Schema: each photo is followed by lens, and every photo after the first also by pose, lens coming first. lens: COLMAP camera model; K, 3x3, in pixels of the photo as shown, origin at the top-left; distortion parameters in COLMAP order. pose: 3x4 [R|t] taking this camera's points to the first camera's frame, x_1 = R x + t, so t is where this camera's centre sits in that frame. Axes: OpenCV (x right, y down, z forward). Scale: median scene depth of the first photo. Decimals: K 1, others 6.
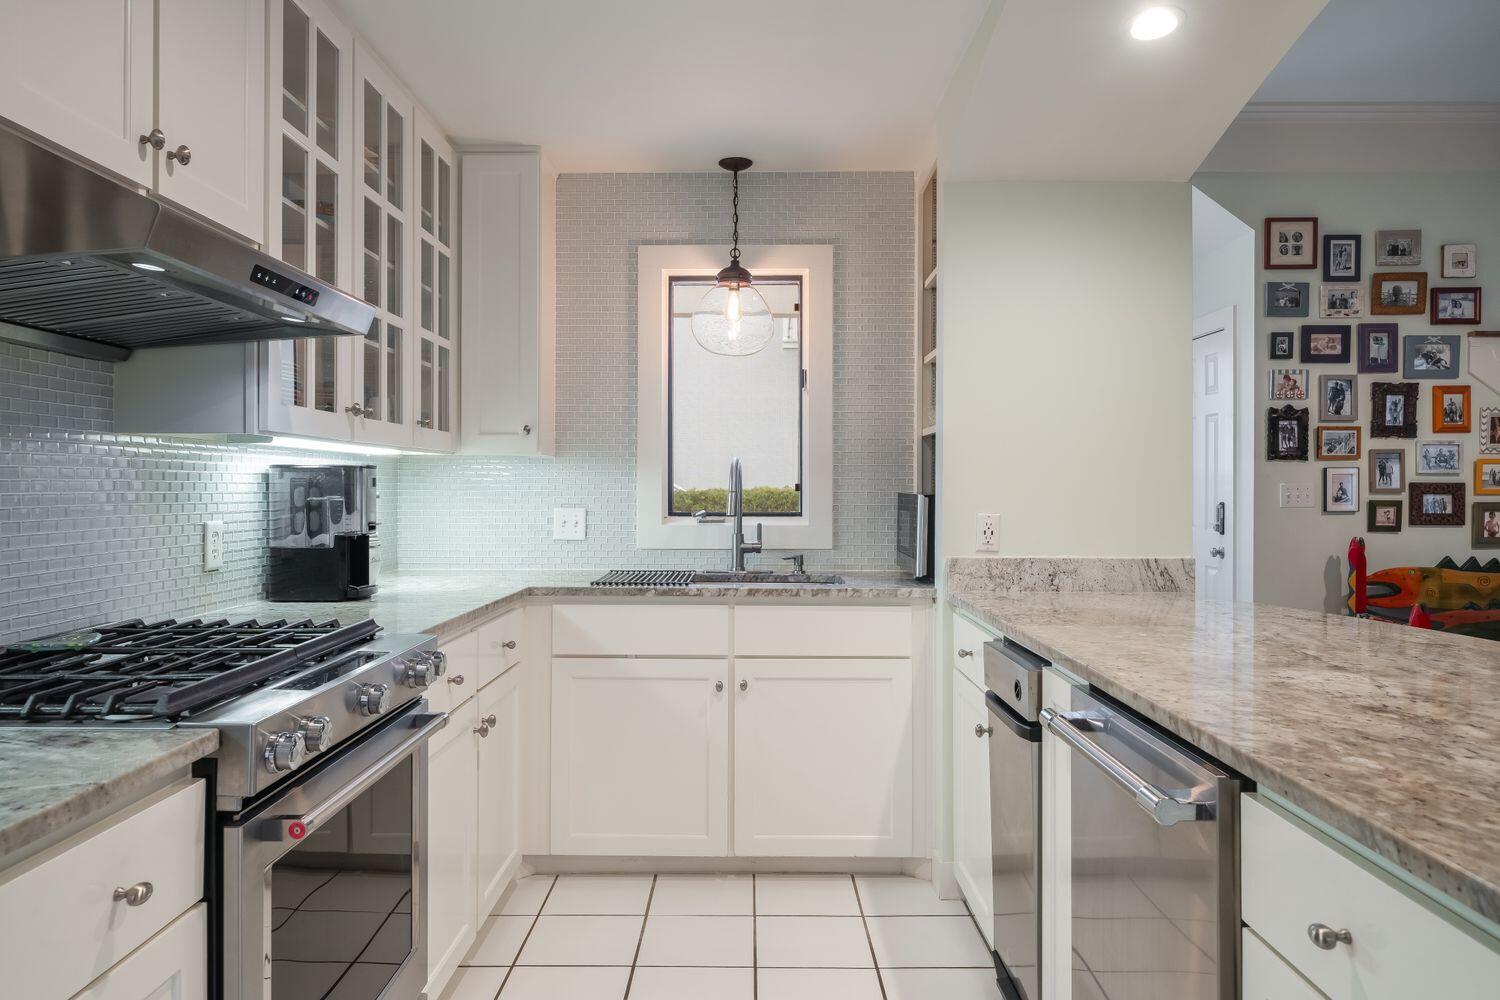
lens RADIAL K [[998.2, 0, 743.4], [0, 998.2, 481.9], [0, 0, 1]] dist [-0.005197, -0.000021]
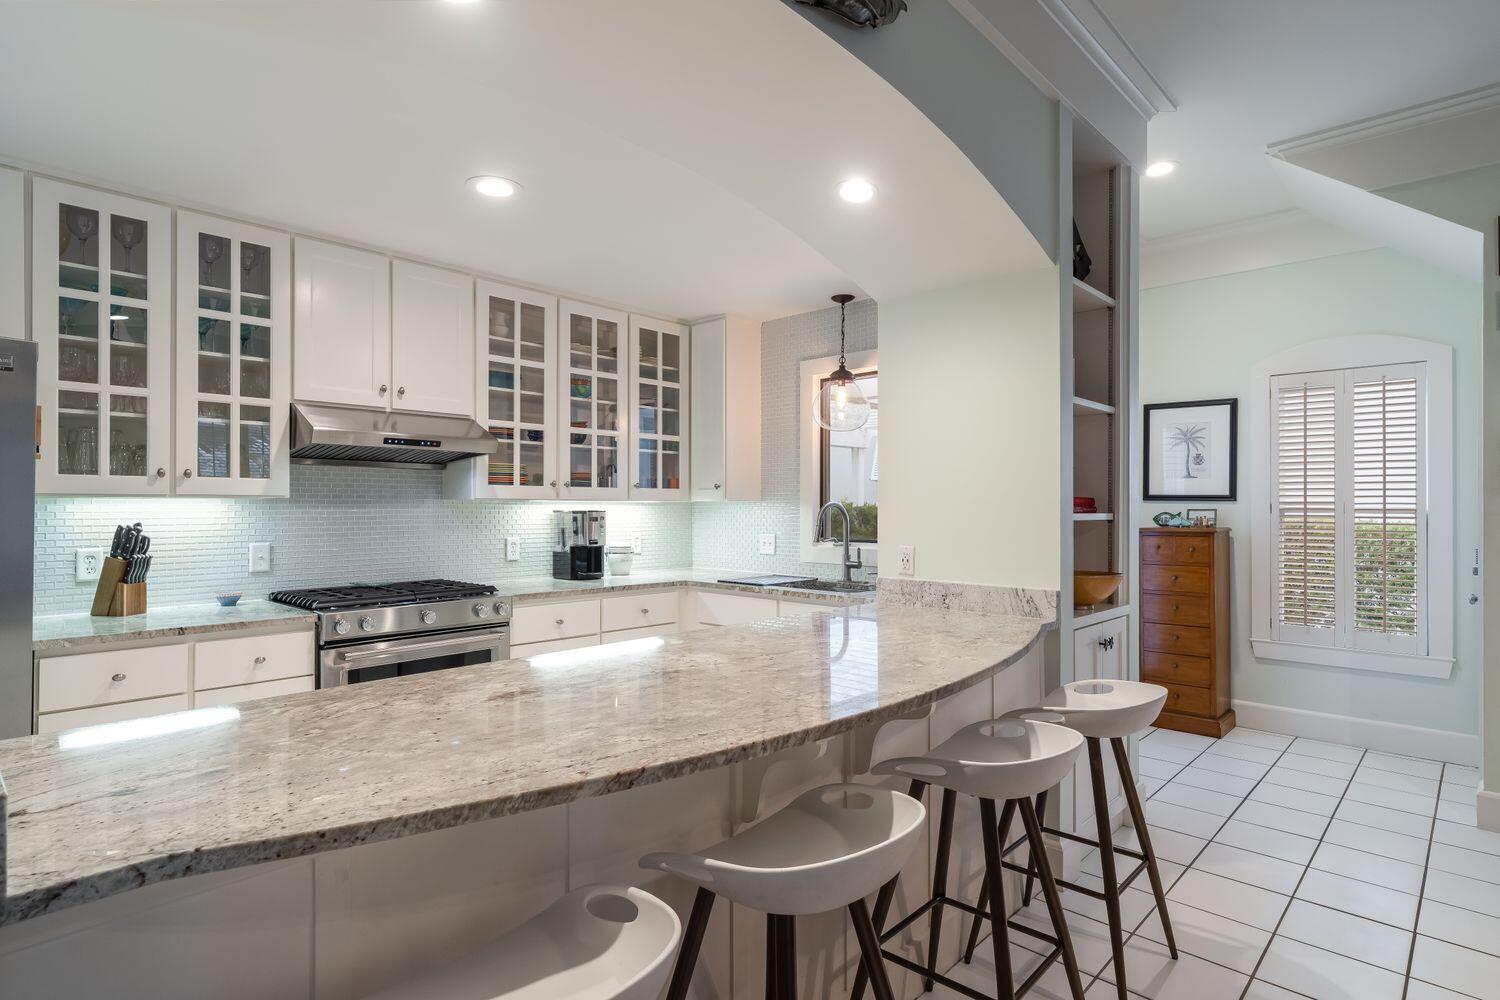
lens RADIAL K [[780.7, 0, 750.0], [0, 780.7, 500.0], [0, 0, 1]] dist [-0.002647, -0.000448]
pose [[0.731179, -0.008311, -0.682135, 0.774486], [0.001659, 0.999944, -0.010405, -0.017885], [0.682184, 0.006477, 0.731152, 0.099175]]
